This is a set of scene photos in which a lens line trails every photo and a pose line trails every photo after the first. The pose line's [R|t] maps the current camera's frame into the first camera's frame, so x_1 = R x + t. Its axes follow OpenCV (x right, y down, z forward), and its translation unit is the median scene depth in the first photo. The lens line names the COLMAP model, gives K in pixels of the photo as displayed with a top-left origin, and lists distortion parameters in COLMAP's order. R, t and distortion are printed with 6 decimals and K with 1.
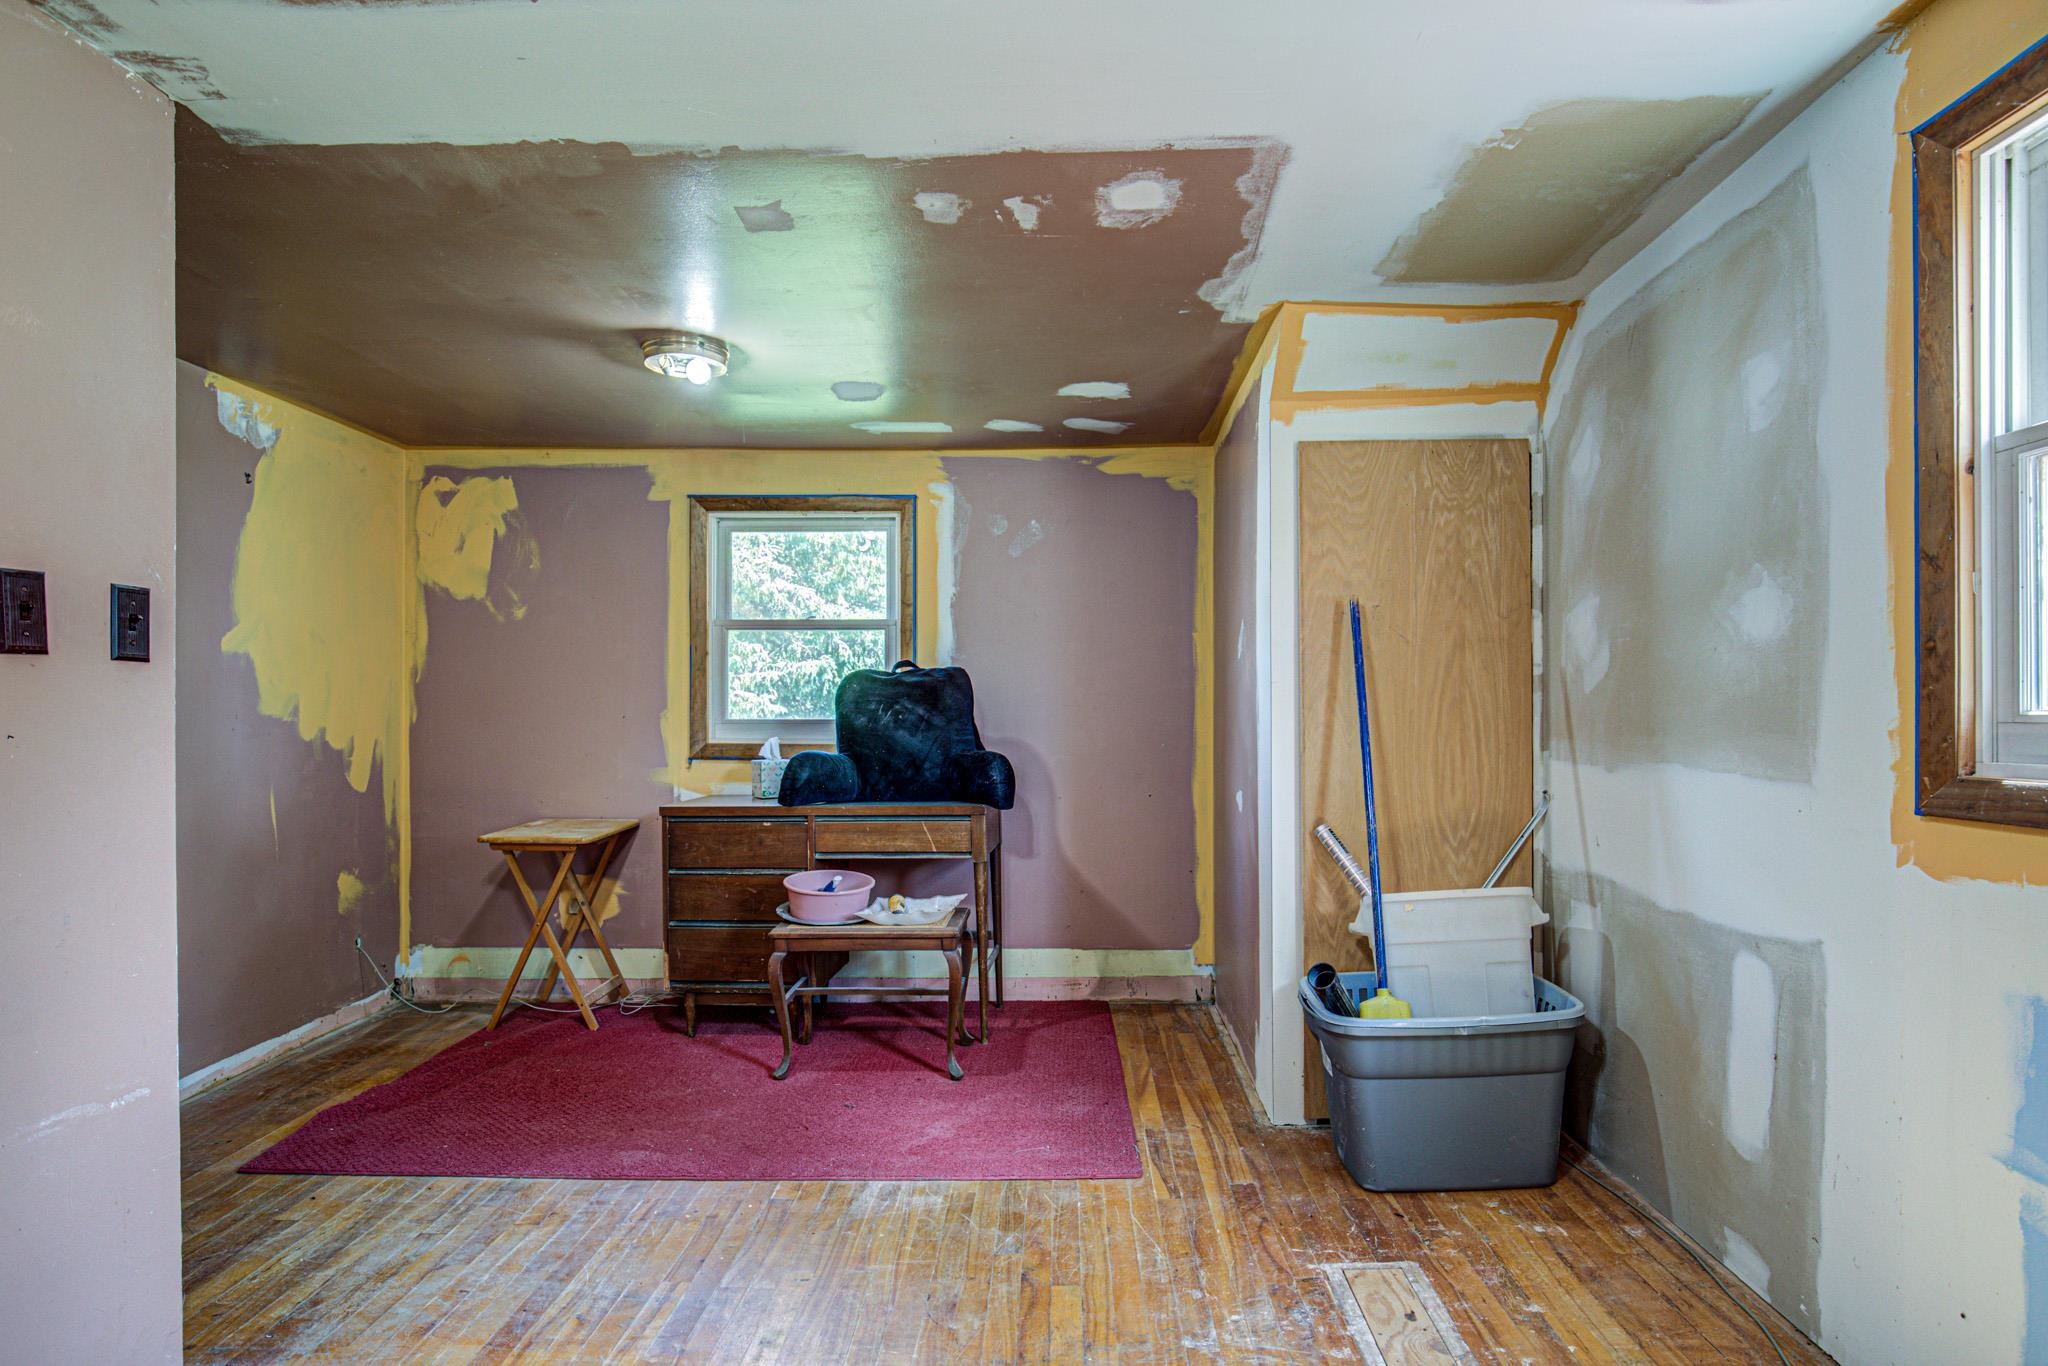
lens RADIAL K [[1072.3, 0, 1031.3], [0, 1072.3, 715.0], [0, 0, 1]] dist [-0.005752, -0.000174]
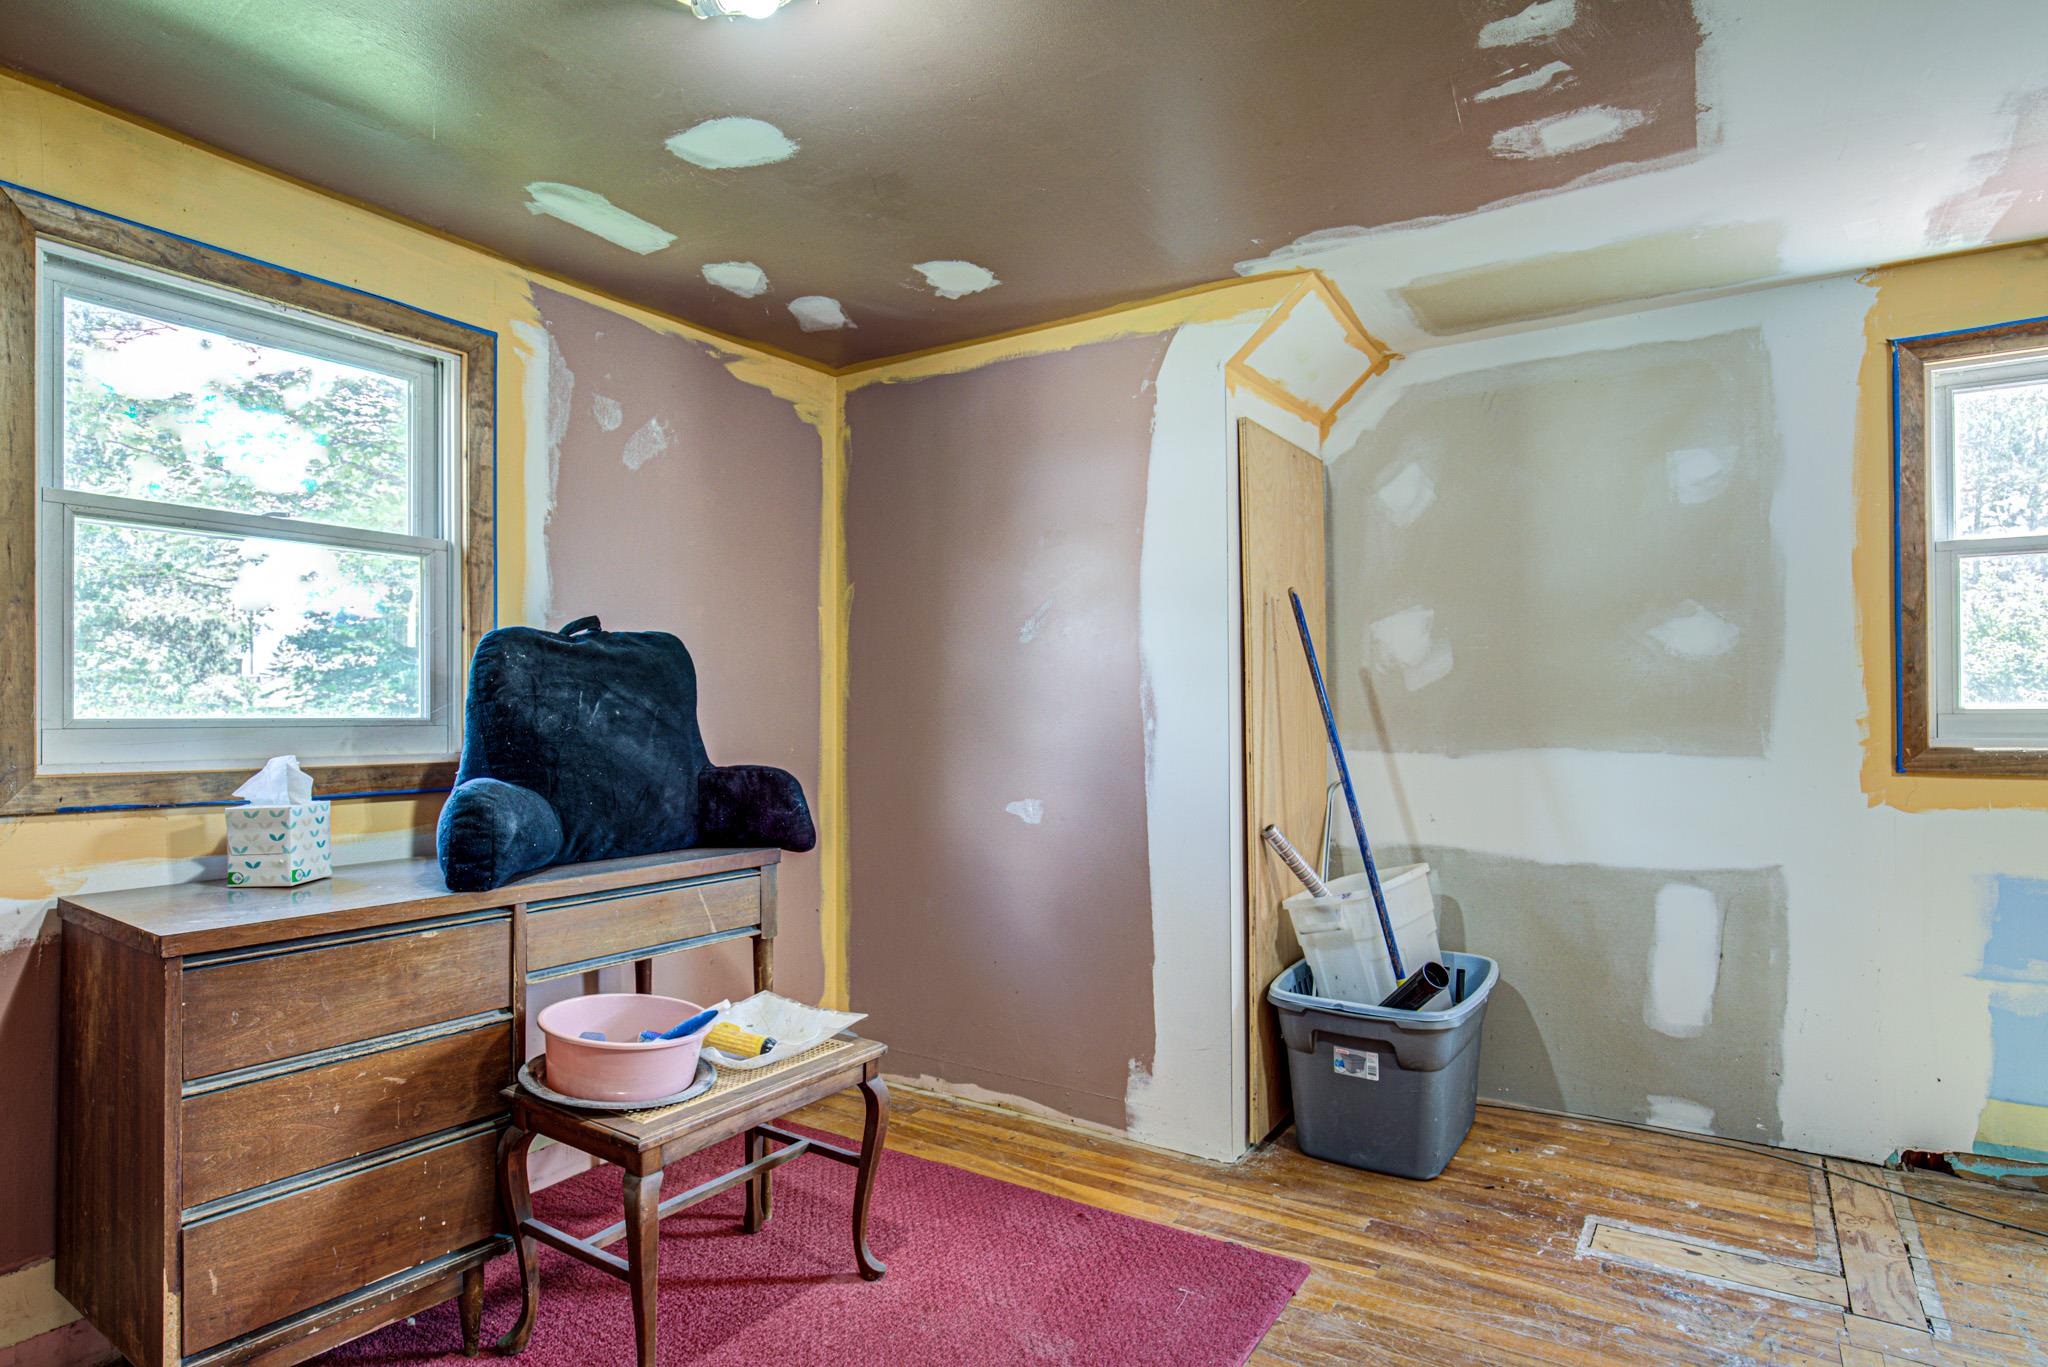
lens RADIAL K [[1101.1, 0, 1026.5], [0, 1101.1, 693.7], [0, 0, 1]] dist [-0.011904, -0.001517]
pose [[0.548162, 0.013612, 0.836261, -0.879216], [0.000536, 0.999862, -0.016626, 0.002060], [-0.836372, 0.009562, 0.548079, 0.856733]]
